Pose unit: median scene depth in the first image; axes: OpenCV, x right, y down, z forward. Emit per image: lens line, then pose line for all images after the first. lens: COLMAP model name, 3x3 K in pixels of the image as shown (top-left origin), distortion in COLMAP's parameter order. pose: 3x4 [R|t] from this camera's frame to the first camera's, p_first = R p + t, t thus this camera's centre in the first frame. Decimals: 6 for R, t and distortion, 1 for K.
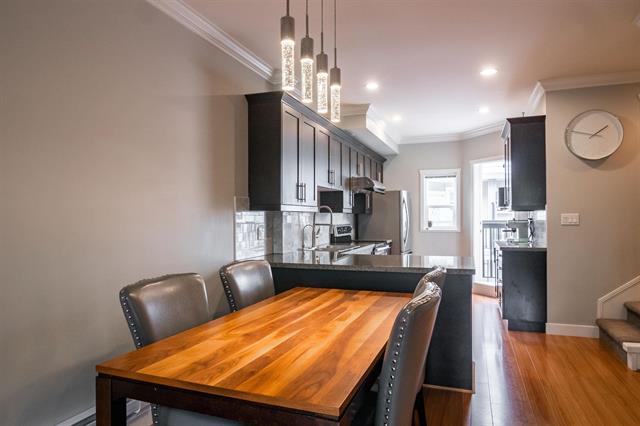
lens RADIAL K [[408.7, 0, 316.6], [0, 408.7, 215.8], [0, 0, 1]] dist [0.000367, -0.000903]
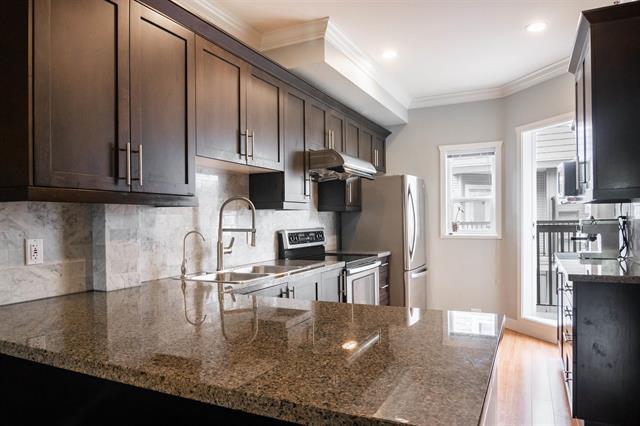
lens RADIAL K [[427.1, 0, 320.0], [0, 427.1, 225.2], [0, 0, 1]] dist [-0.008505, -0.002910]
pose [[0.995799, -0.006643, -0.091325, 0.138648], [0.008291, 0.999809, 0.017676, 0.003970], [0.091190, -0.018359, 0.995664, 0.327400]]
